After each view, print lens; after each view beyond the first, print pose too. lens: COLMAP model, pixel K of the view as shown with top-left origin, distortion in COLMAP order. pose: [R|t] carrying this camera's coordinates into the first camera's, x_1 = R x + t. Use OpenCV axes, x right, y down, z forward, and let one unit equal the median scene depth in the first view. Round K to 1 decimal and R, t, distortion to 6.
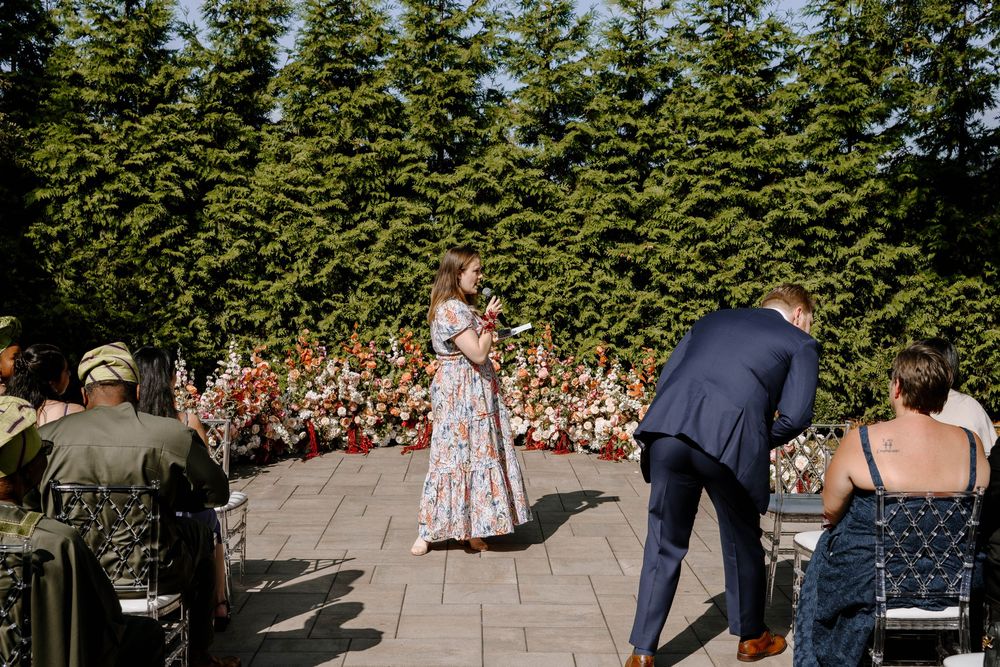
lens RADIAL K [[1221.8, 0, 500.0], [0, 1221.8, 333.5], [0, 0, 1]] dist [-0.000724, 0.017849]
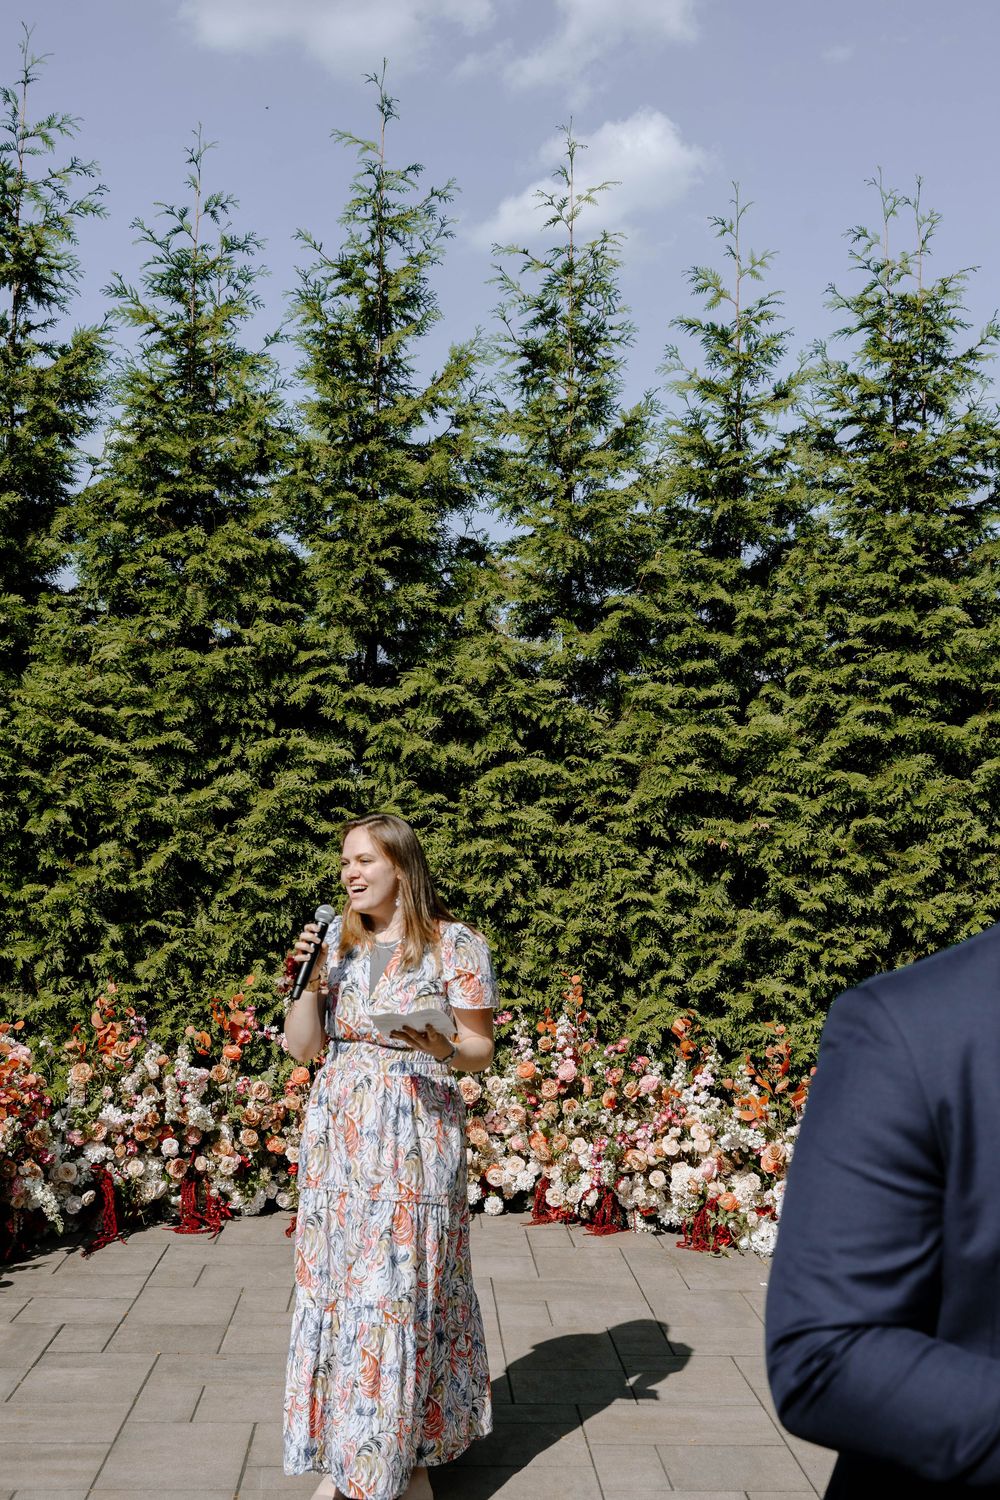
lens RADIAL K [[1937.8, 0, 500.0], [0, 1937.8, 750.0], [0, 0, 1]] dist [0.096473, -0.006352]
pose [[0.999732, 0.008997, 0.021334, -0.010189], [-0.006627, 0.994057, -0.108663, -0.011071], [-0.022185, 0.108493, 0.993850, 0.154753]]
